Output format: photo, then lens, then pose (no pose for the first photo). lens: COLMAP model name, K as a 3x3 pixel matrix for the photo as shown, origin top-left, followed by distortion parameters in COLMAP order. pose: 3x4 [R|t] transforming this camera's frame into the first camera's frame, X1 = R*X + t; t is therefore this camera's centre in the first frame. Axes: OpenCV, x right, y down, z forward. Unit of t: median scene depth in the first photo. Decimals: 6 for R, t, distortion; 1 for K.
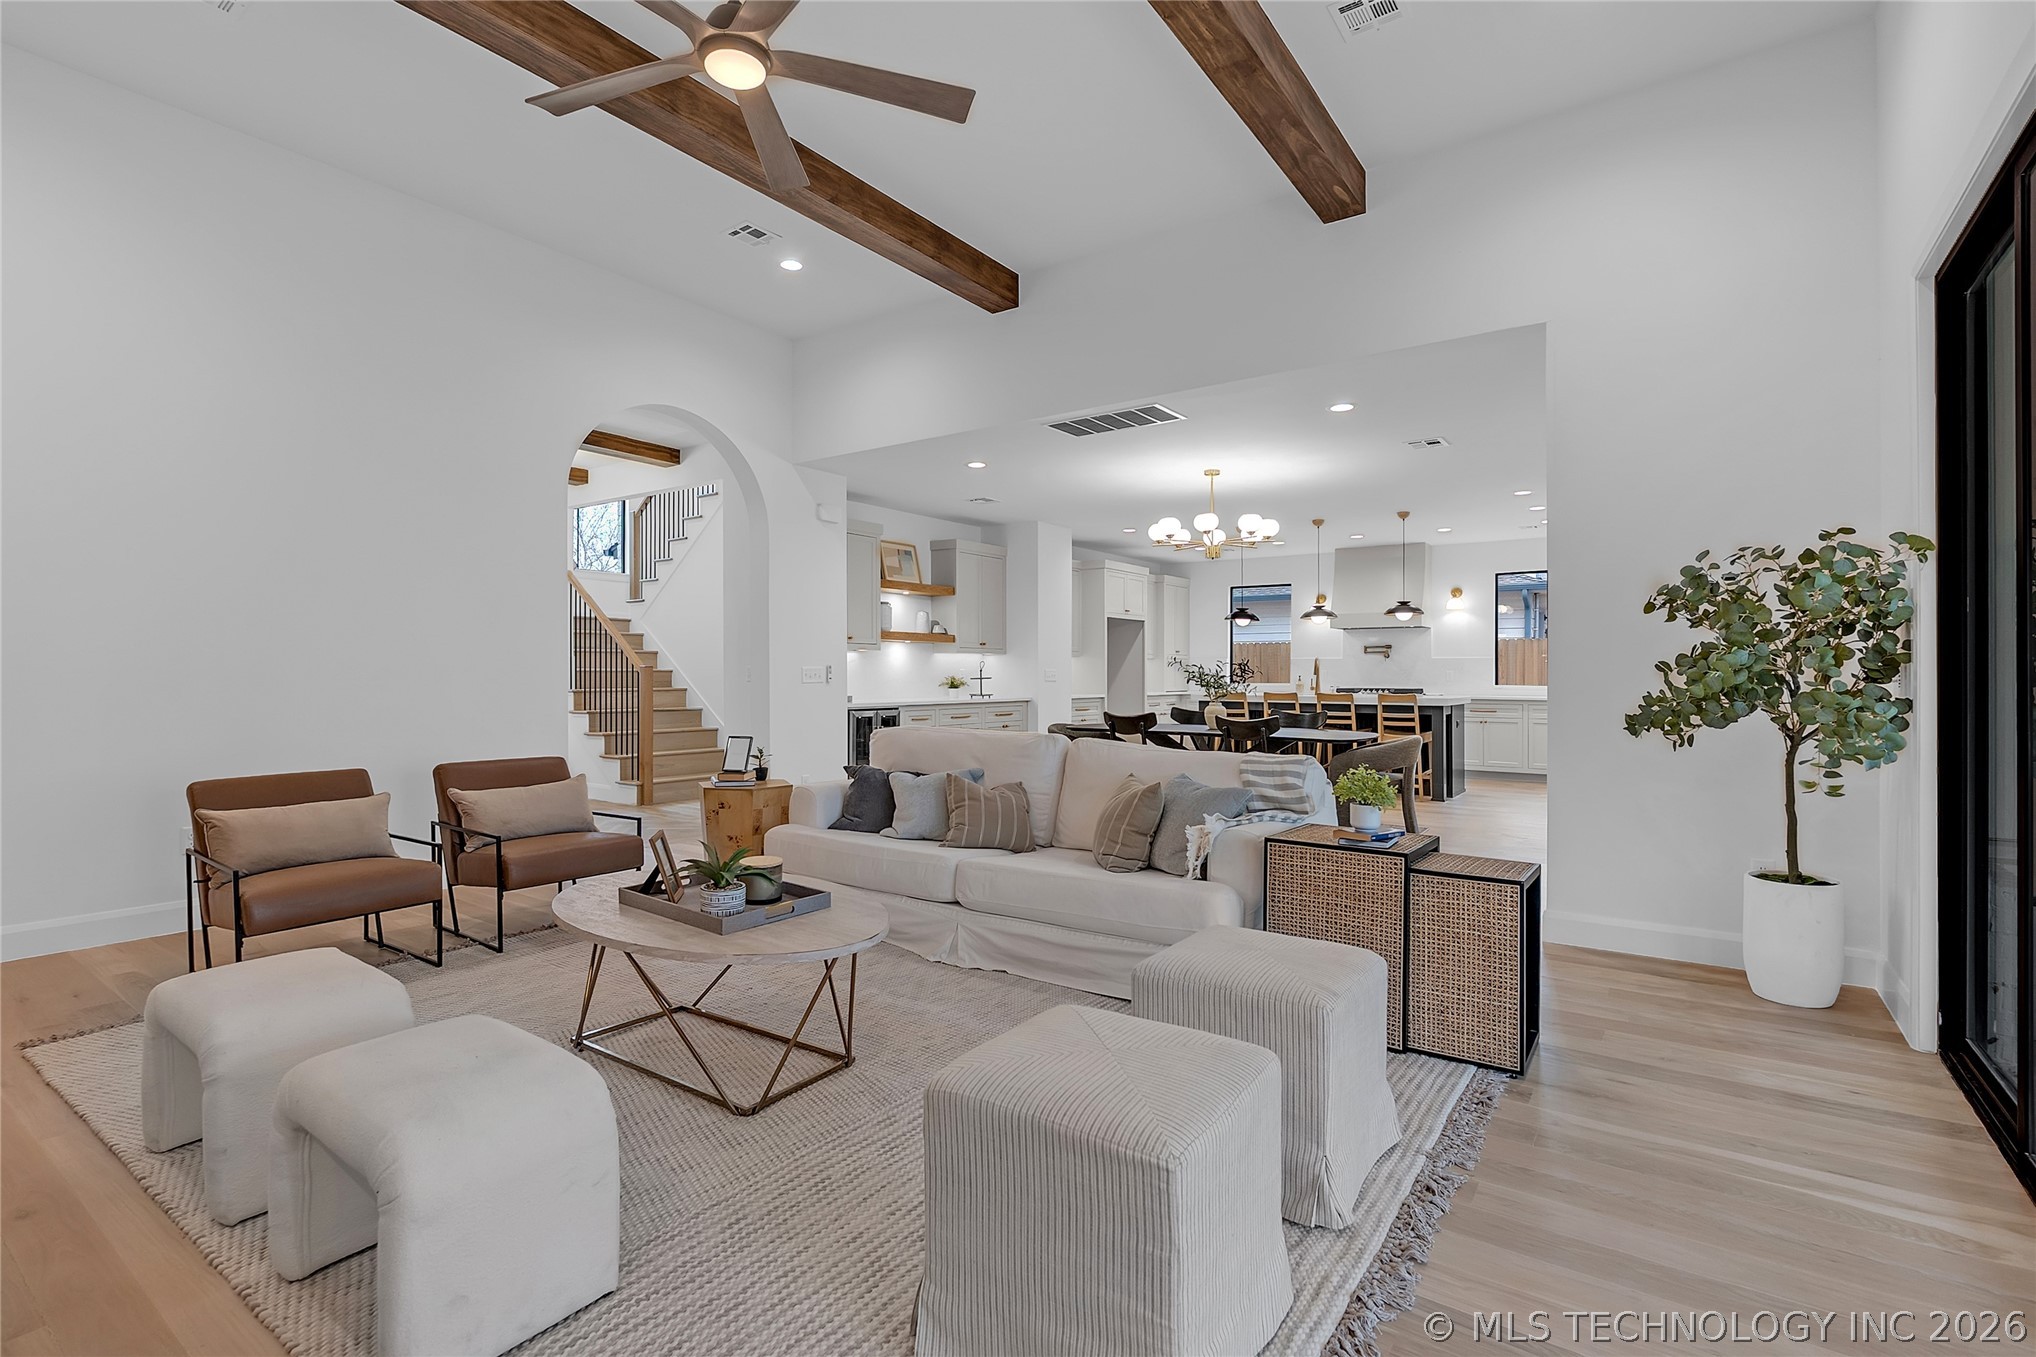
lens RADIAL K [[941.4, 0, 995.4], [0, 941.4, 675.1], [0, 0, 1]] dist [-0.013518, 0.003007]
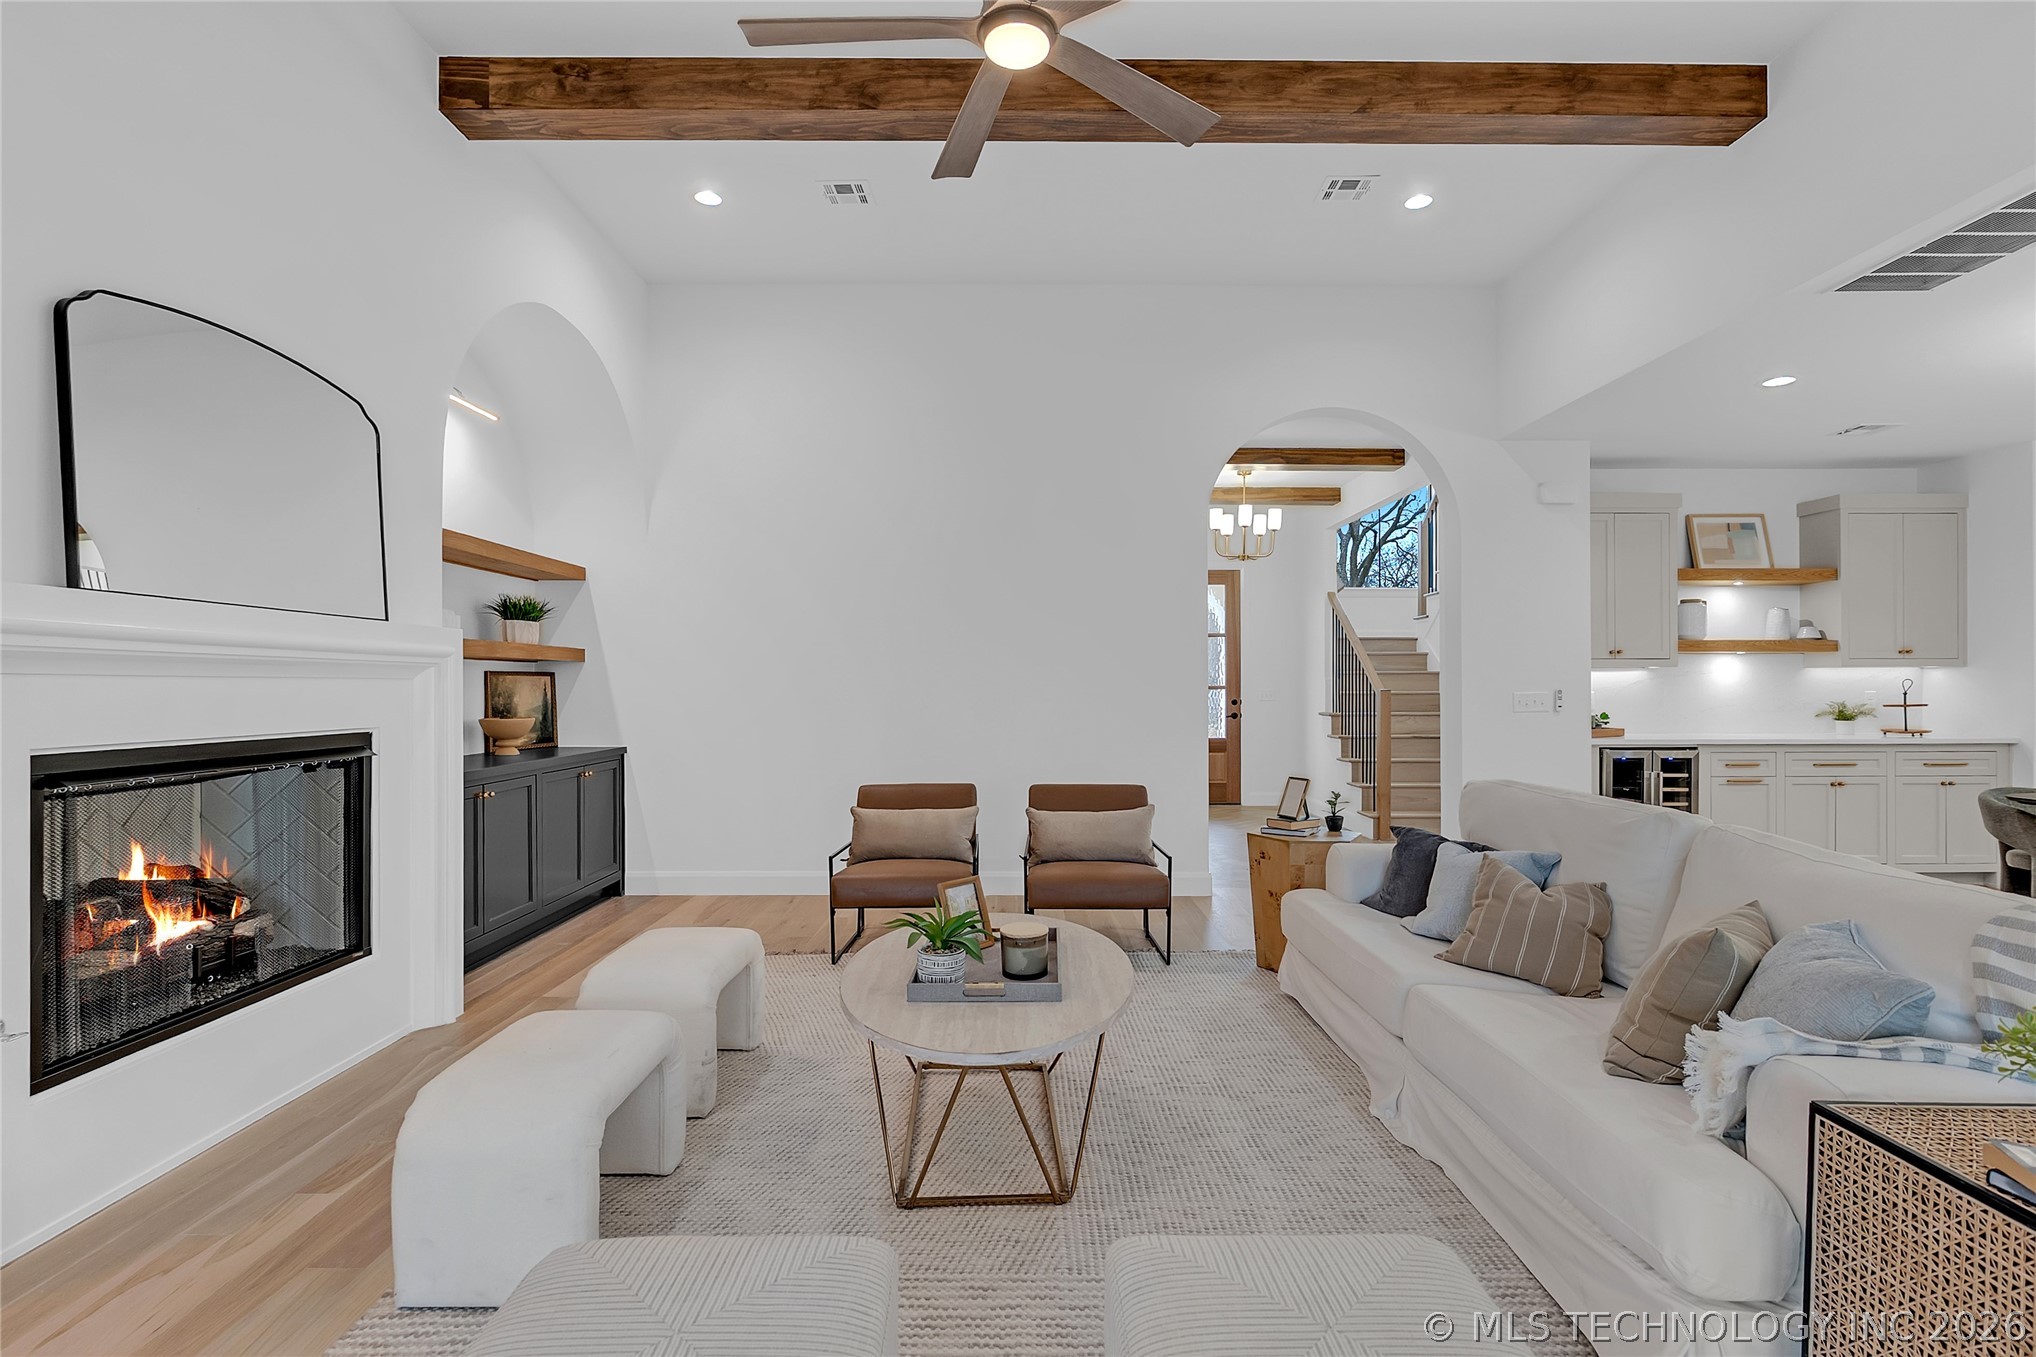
lens RADIAL K [[941.4, 0, 1026.8], [0, 941.4, 689.8], [0, 0, 1]] dist [-0.013518, 0.003007]
pose [[0.594993, -0.002751, -0.803726, 0.148117], [0.002187, 0.999996, -0.001804, -0.007832], [0.803728, -0.000684, 0.594997, 0.154115]]
